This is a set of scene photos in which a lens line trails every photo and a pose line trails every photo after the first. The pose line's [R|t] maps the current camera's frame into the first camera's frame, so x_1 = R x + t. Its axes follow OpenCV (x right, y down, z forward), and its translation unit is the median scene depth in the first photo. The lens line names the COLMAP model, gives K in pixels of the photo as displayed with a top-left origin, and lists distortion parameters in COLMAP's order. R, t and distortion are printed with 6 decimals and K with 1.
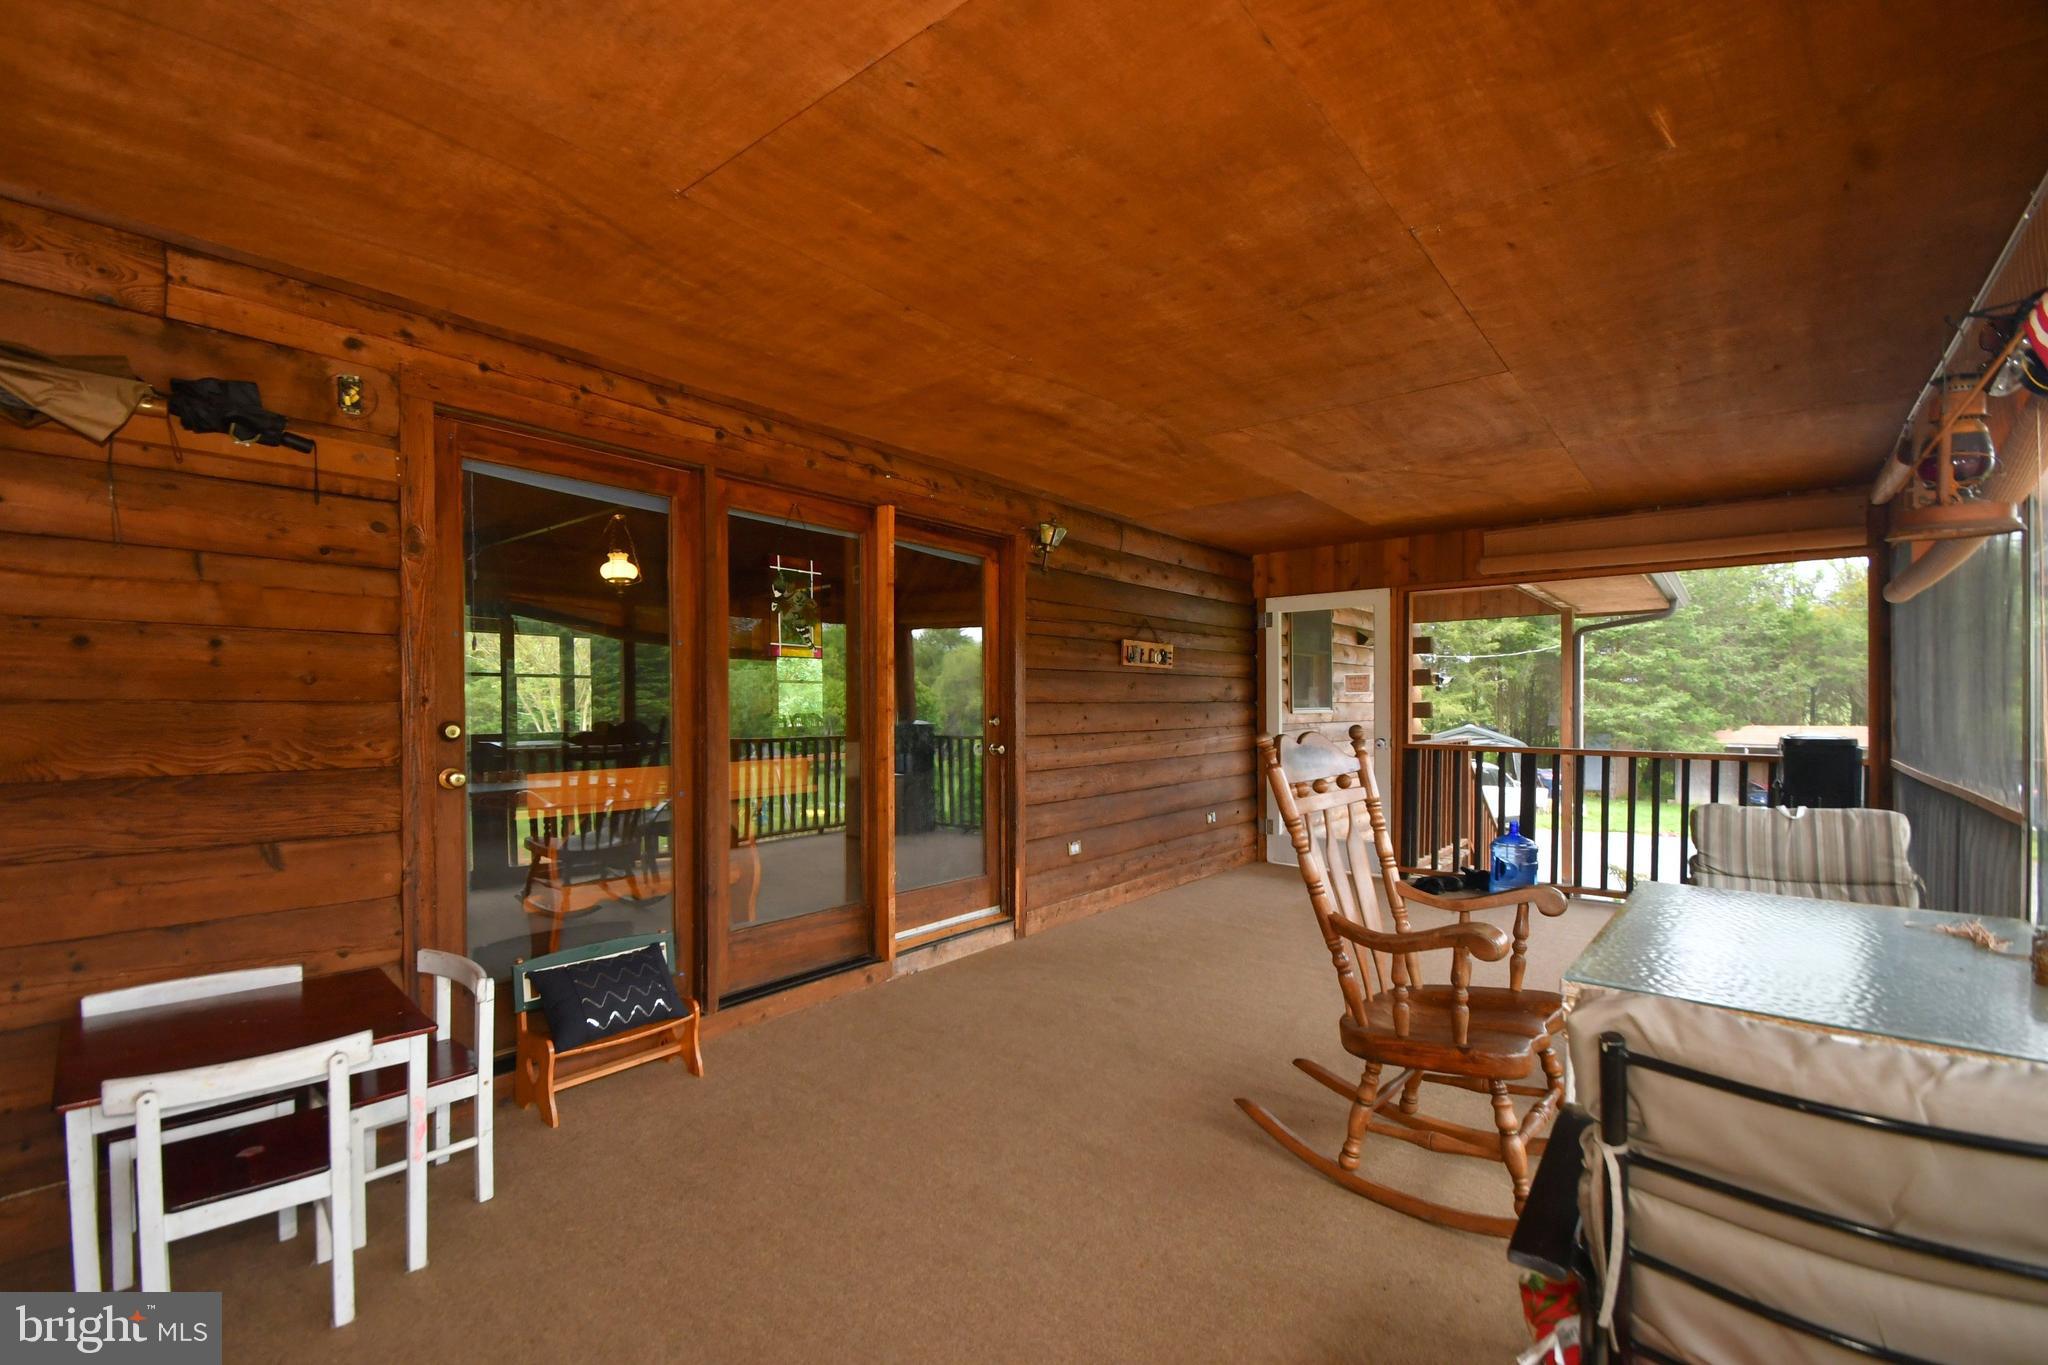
lens RADIAL K [[890.5, 0, 1022.3], [0, 890.5, 703.3], [0, 0, 1]] dist [0.006795, -0.004640]
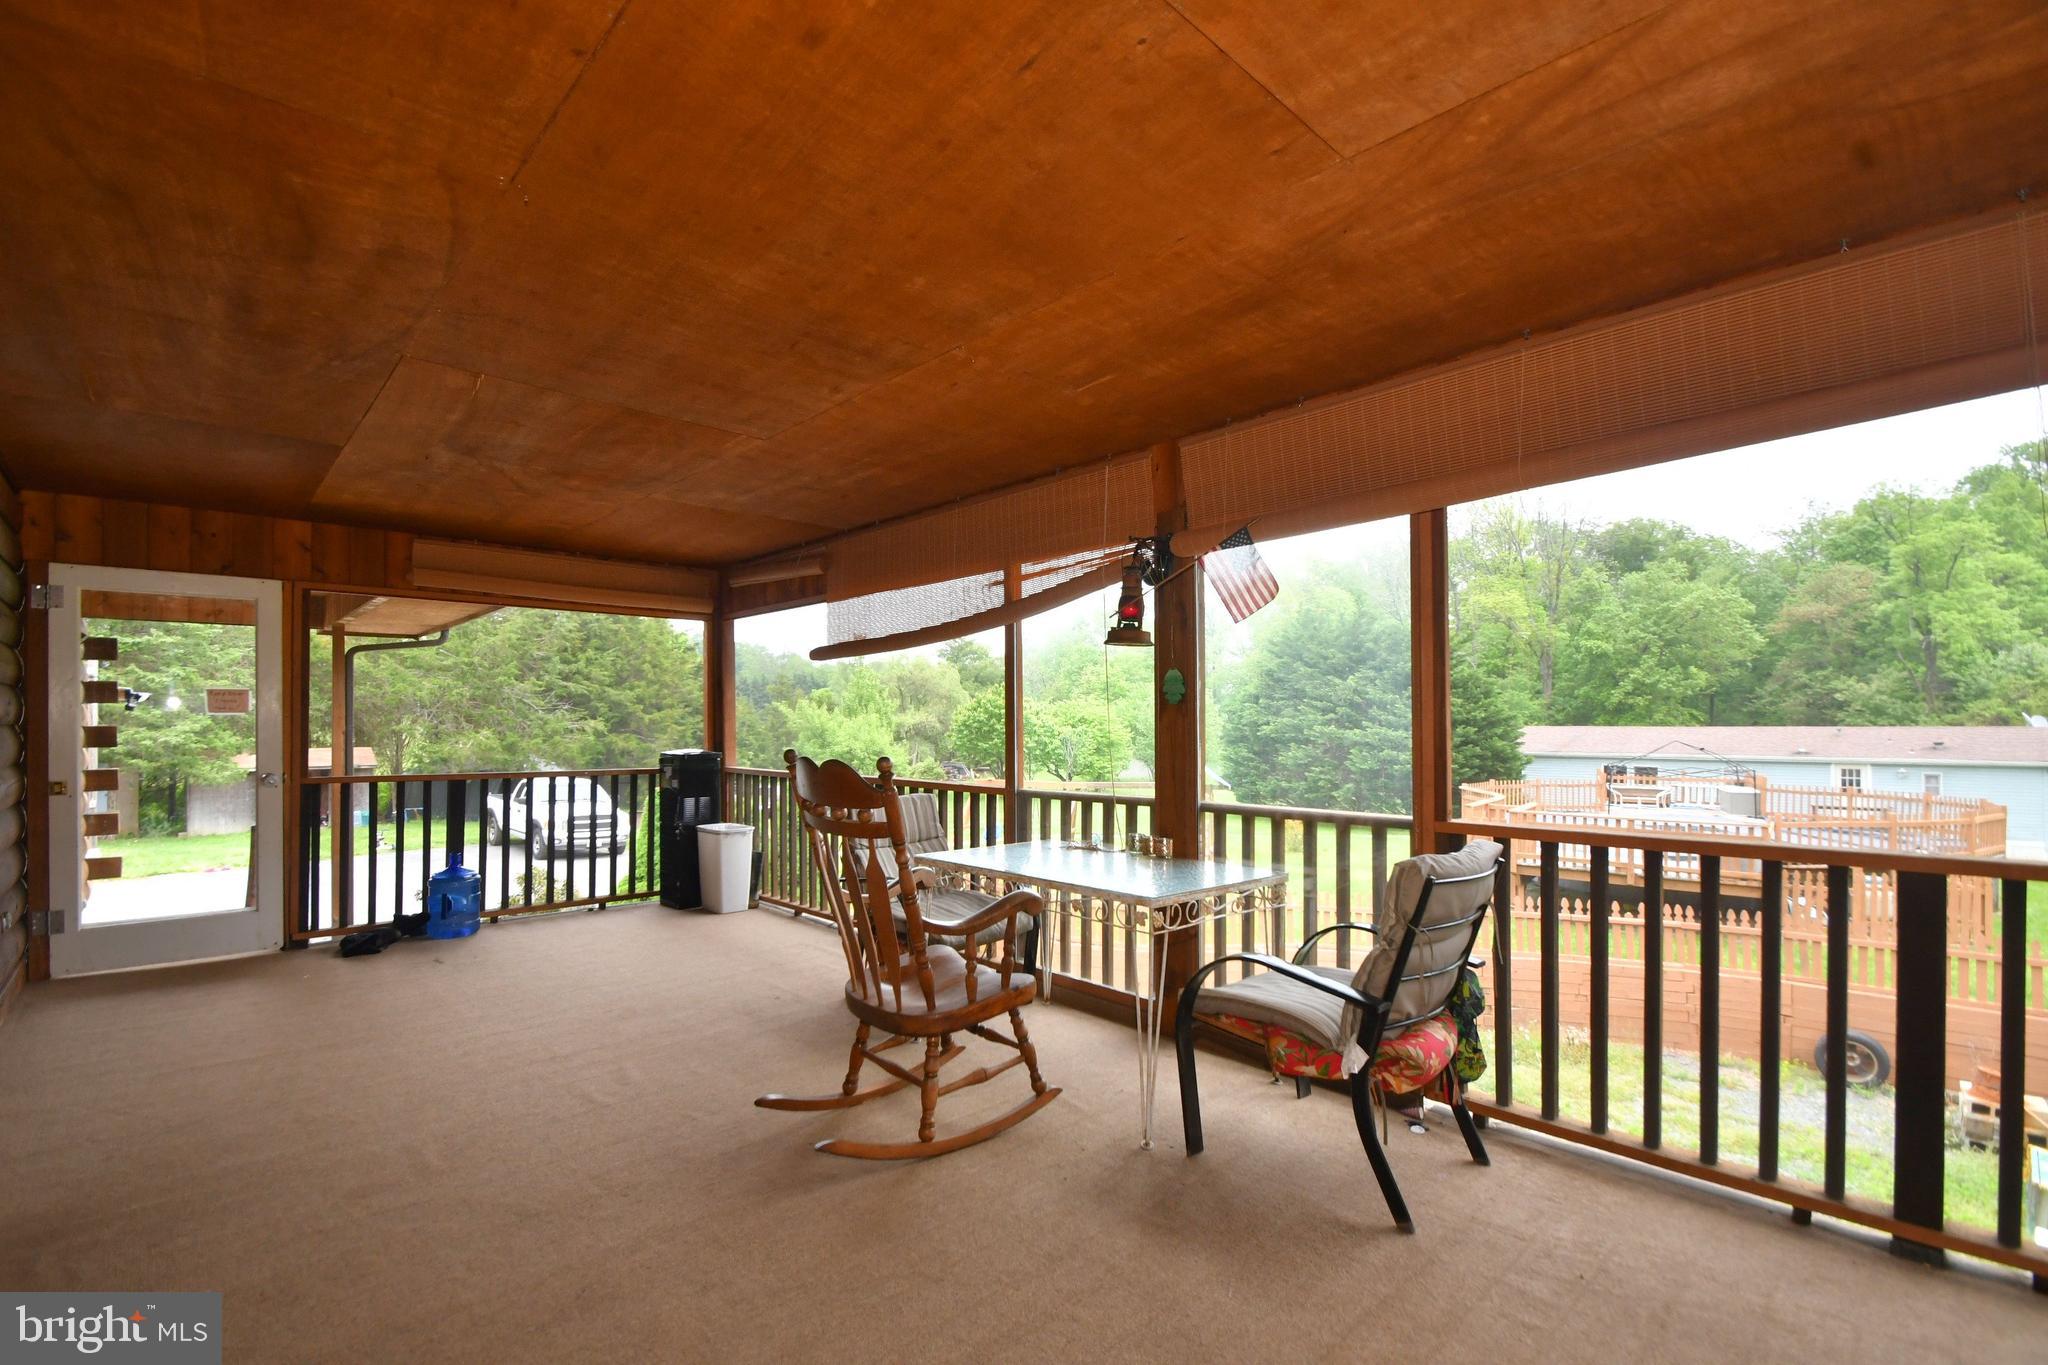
lens RADIAL K [[890.5, 0, 984.5], [0, 890.5, 715.4], [0, 0, 1]] dist [0.006795, -0.004640]
pose [[0.162926, 0.012685, 0.986557, -0.487162], [-0.000441, 0.999918, -0.012784, -0.002145], [-0.986638, 0.001648, 0.162918, 0.481882]]
